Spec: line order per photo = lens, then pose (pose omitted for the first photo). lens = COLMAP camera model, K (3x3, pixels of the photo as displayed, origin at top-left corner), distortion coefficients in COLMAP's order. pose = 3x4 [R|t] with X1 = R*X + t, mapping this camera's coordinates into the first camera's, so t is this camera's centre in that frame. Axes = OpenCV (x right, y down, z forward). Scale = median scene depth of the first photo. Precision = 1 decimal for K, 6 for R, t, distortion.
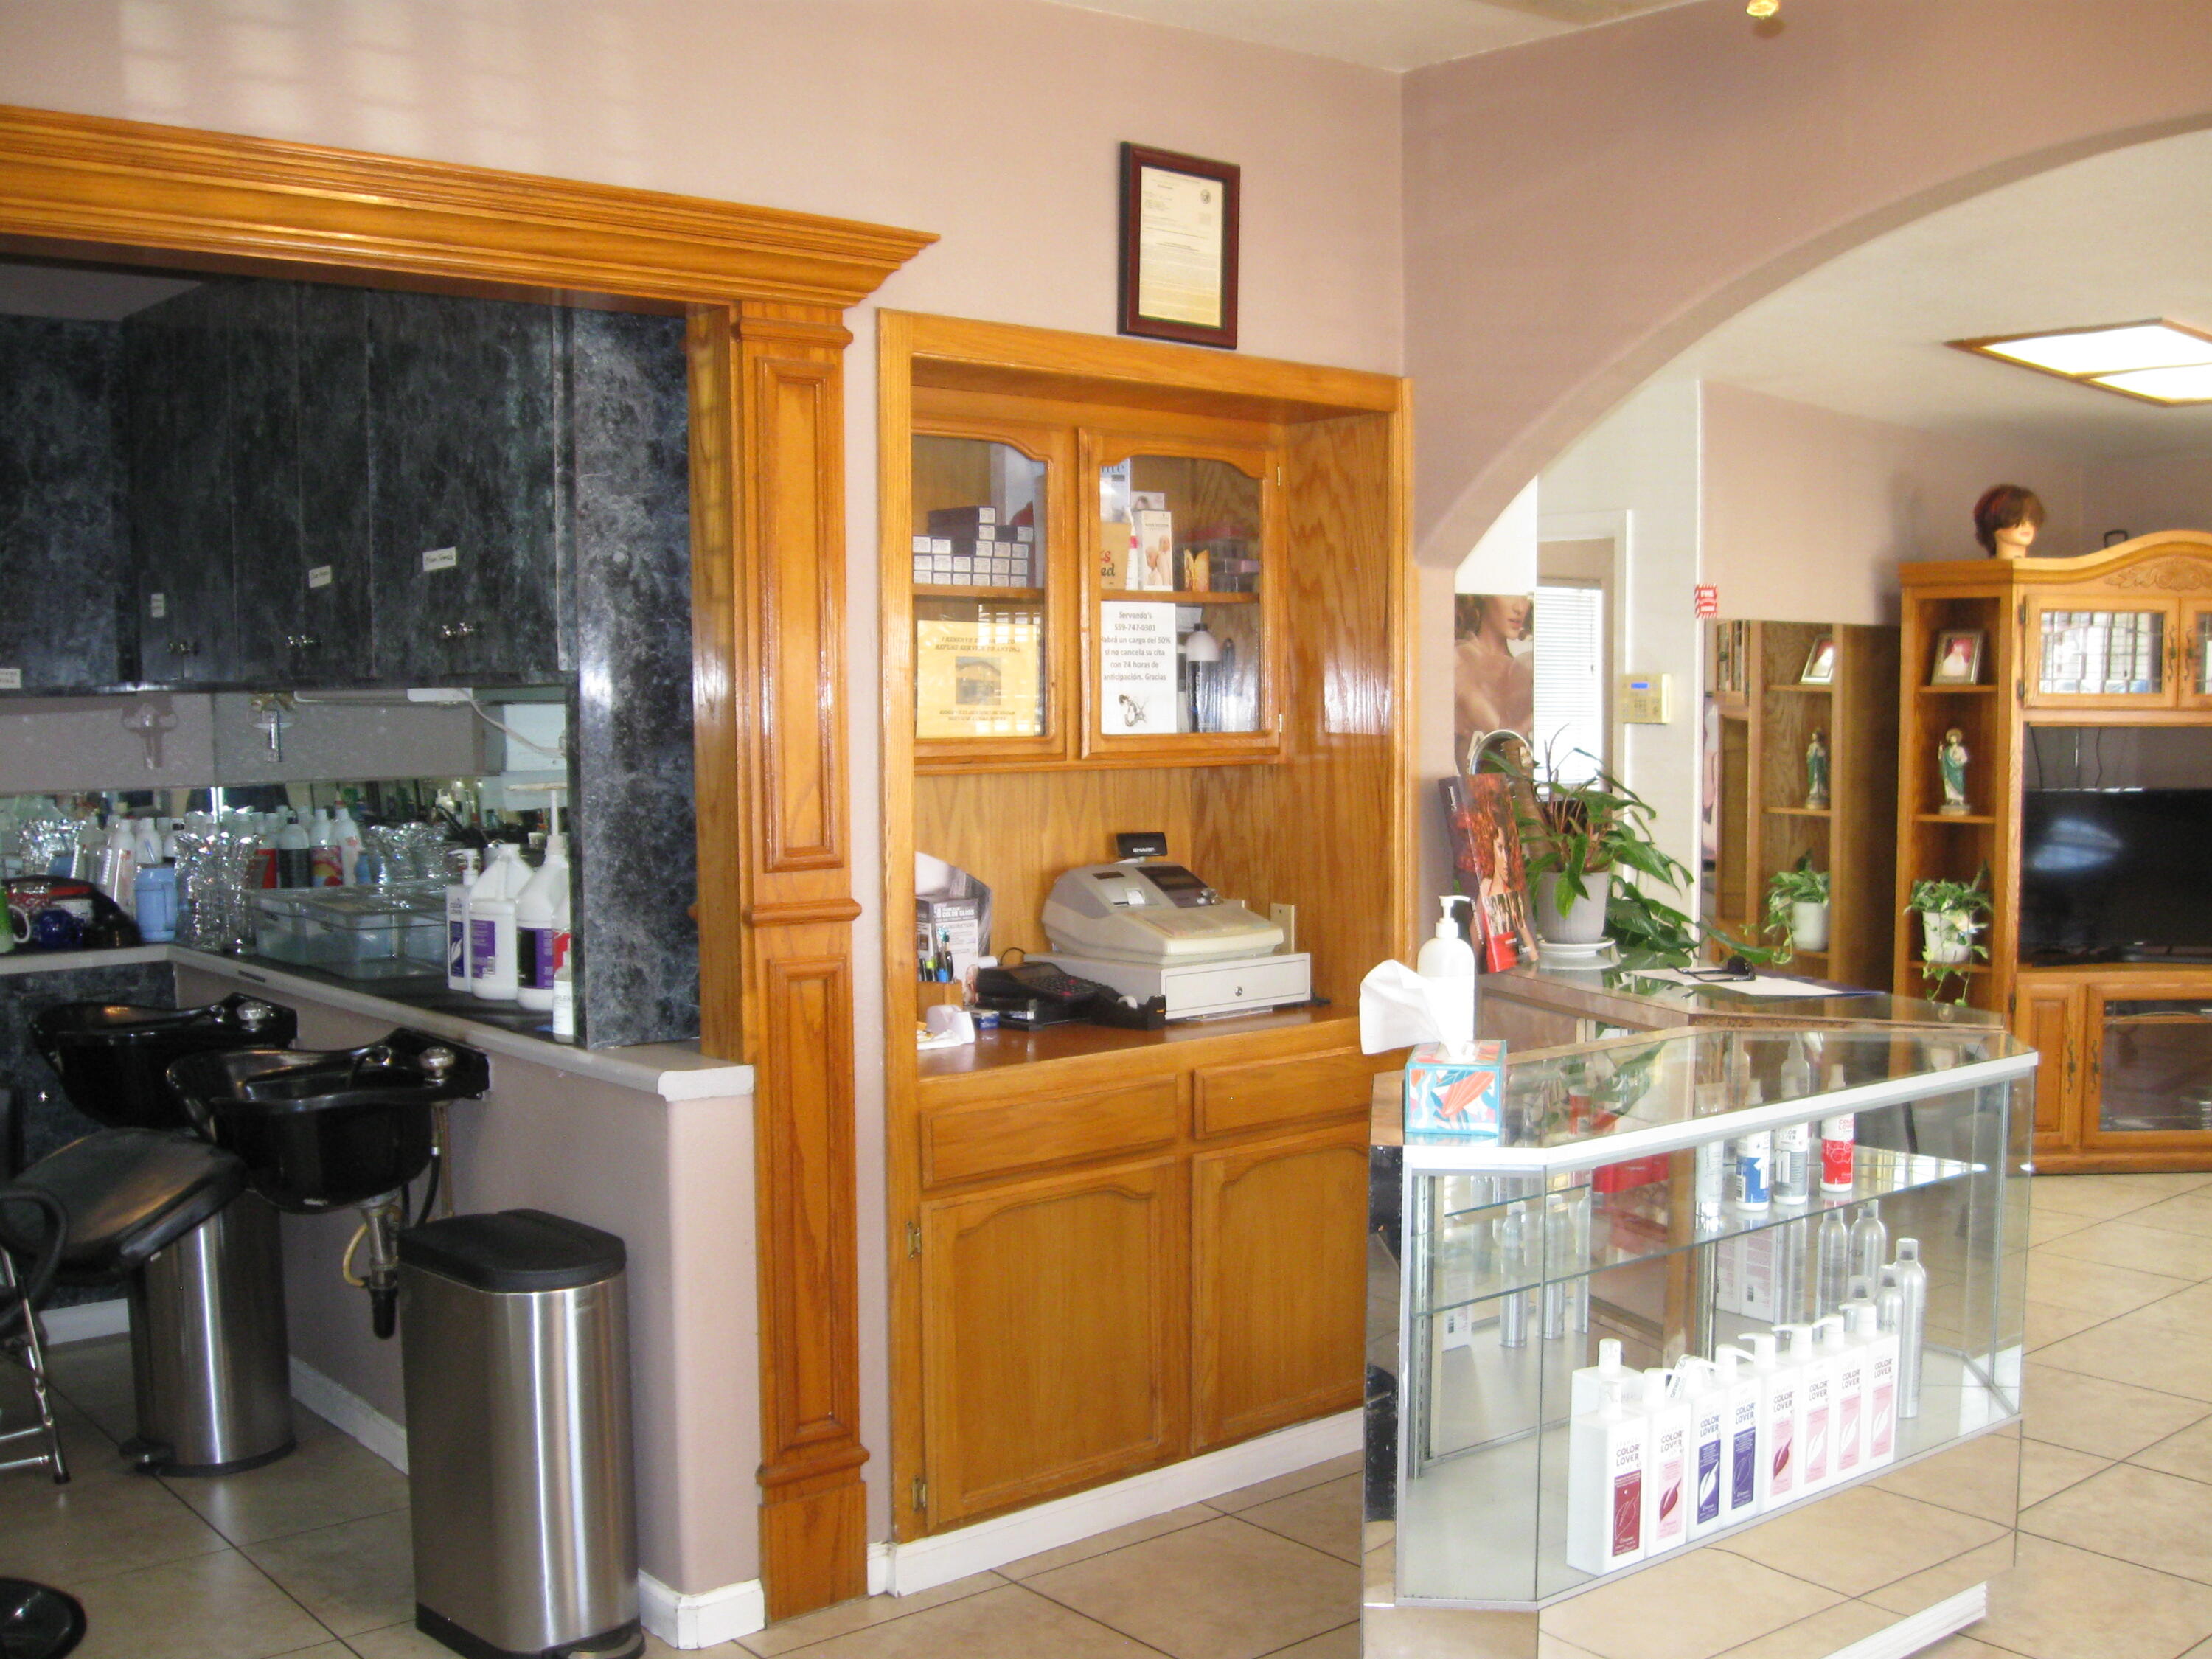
lens RADIAL K [[2292.8, 0, 1118.1], [0, 2292.8, 881.9], [0, 0, 1]] dist [-0.152166, 0.107374]
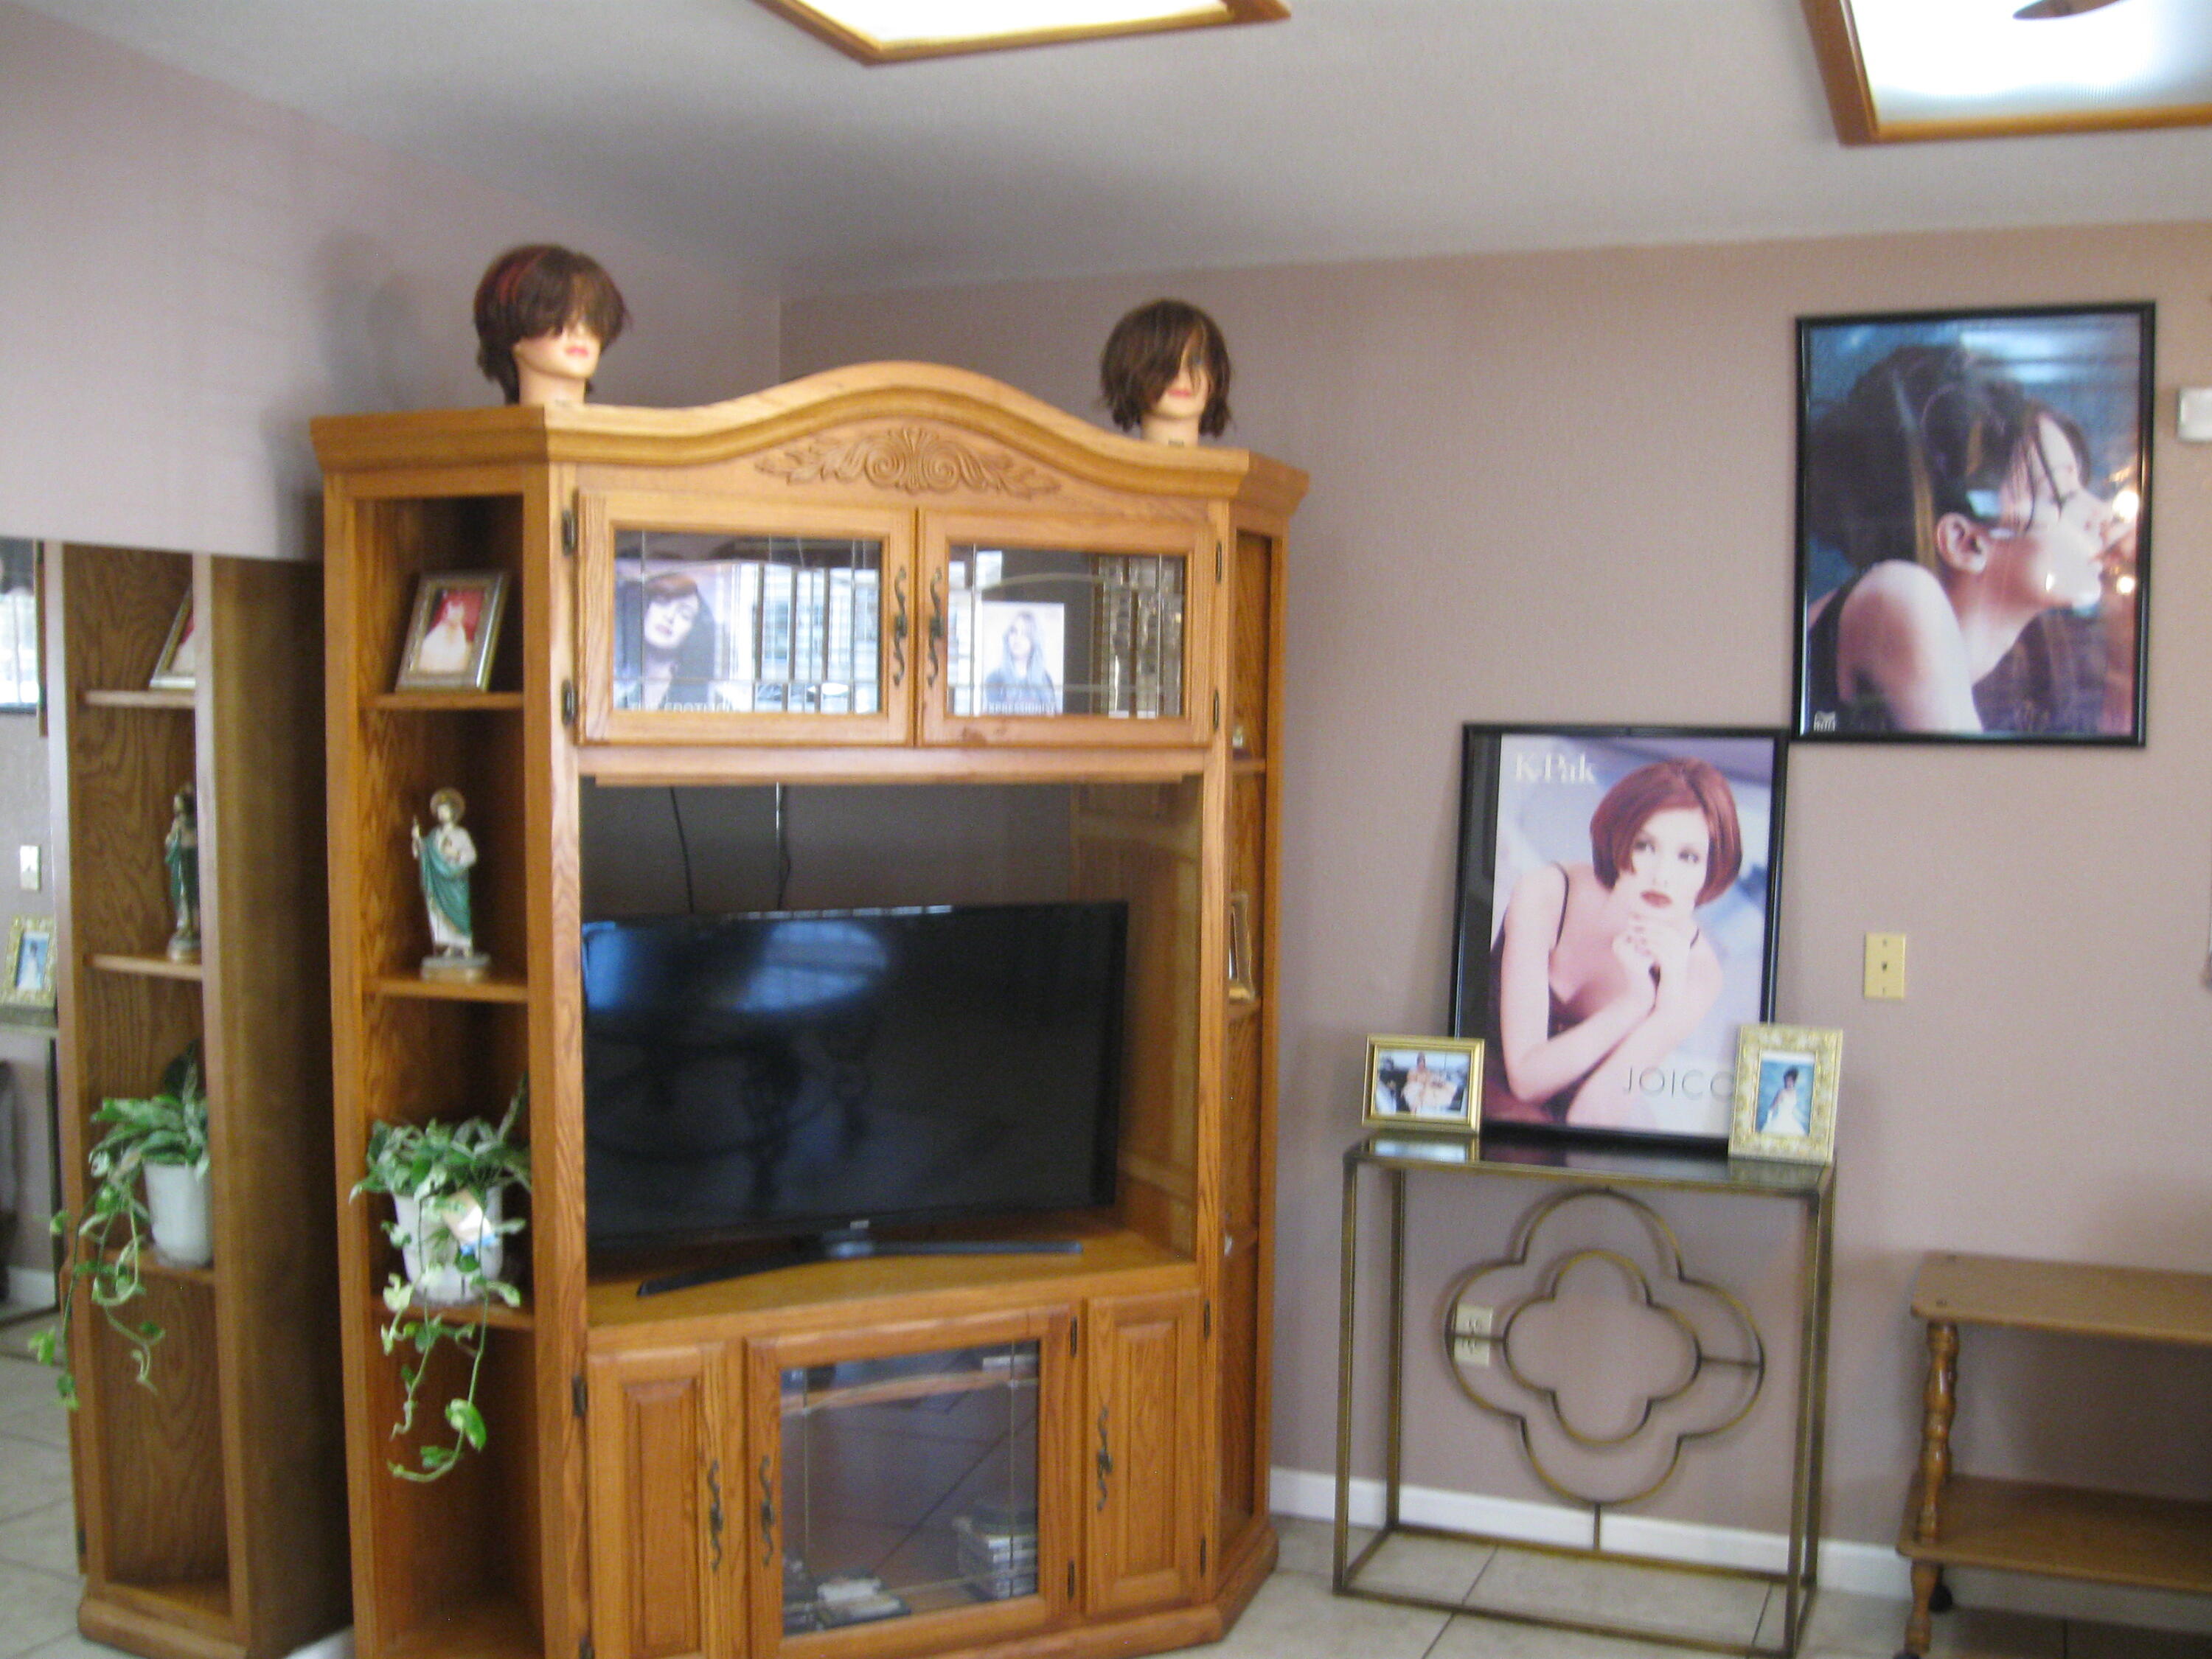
lens RADIAL K [[2280.2, 0, 1104.6], [0, 2280.2, 877.6], [0, 0, 1]] dist [-0.137287, 0.071285]
pose [[0.892854, -0.018889, 0.449950, 0.285678], [0.023029, 0.999728, -0.003728, -0.045592], [-0.449757, 0.013690, 0.893046, 0.535583]]
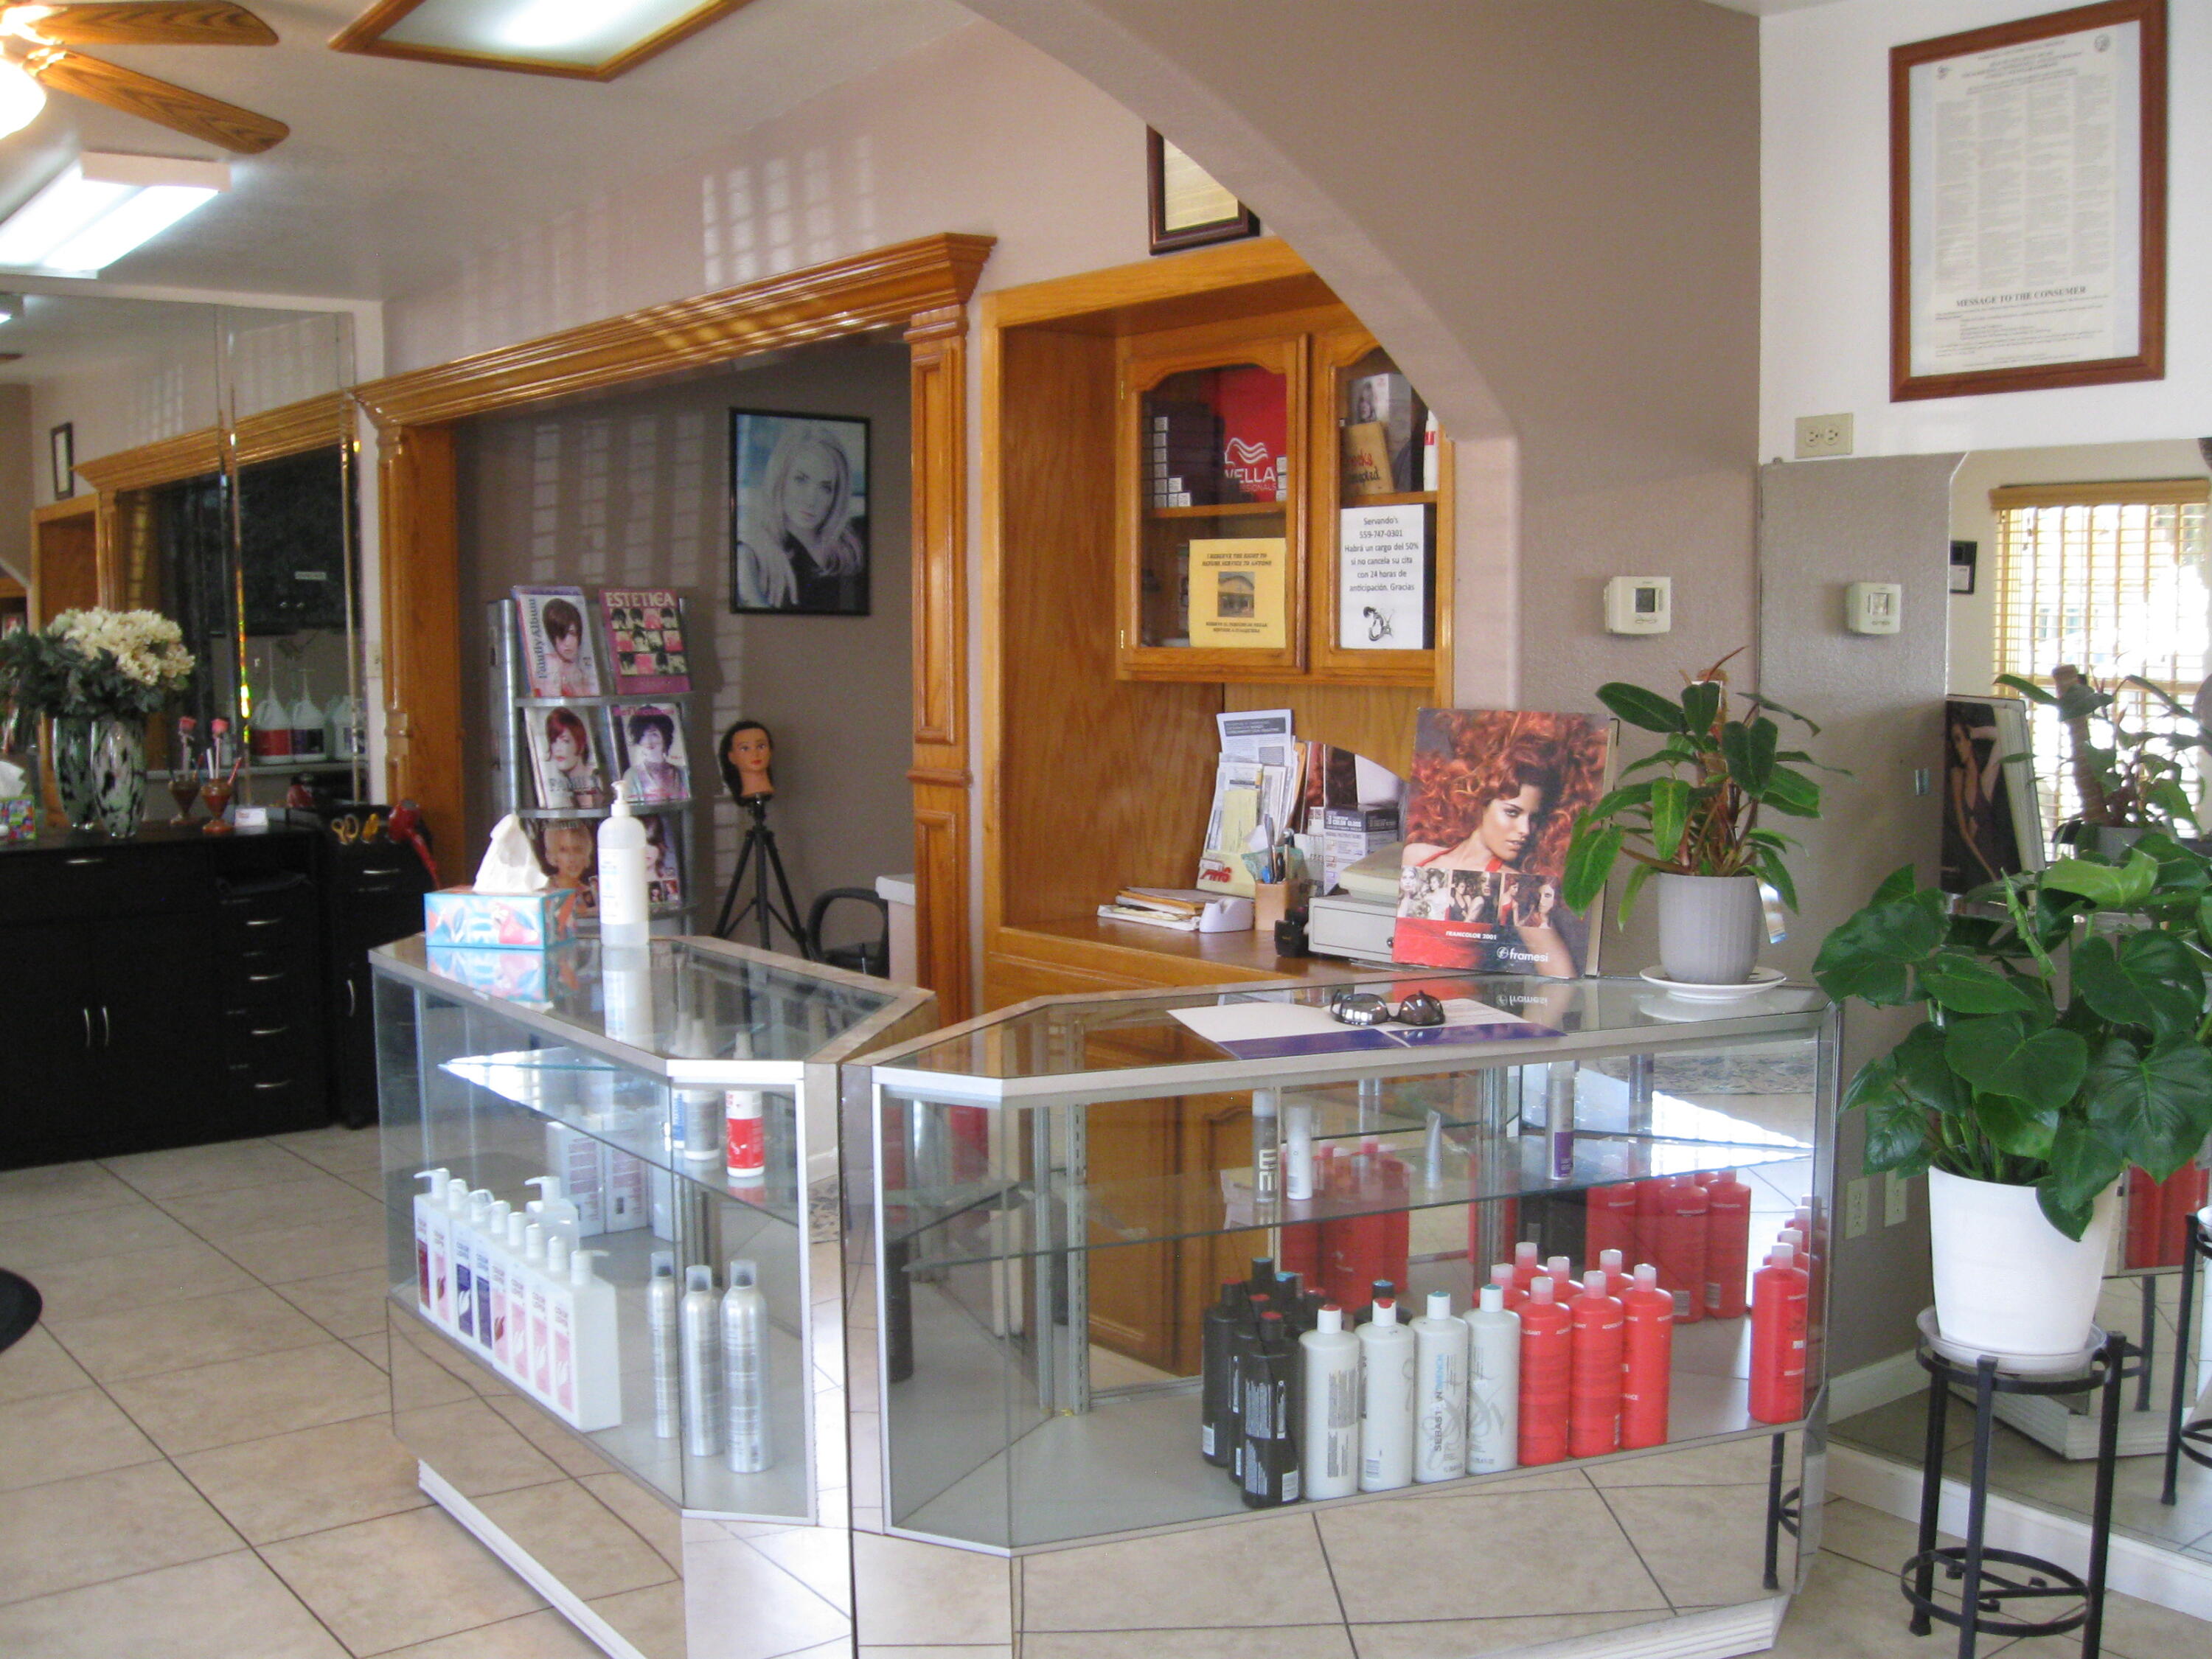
lens RADIAL K [[2292.8, 0, 1118.1], [0, 2292.8, 881.9], [0, 0, 1]] dist [-0.152166, 0.107374]
pose [[-0.040165, 0.115857, -0.992453, 4.442362], [-0.075657, 0.990051, 0.118638, -0.344152], [0.996325, 0.079851, -0.031000, 4.390360]]
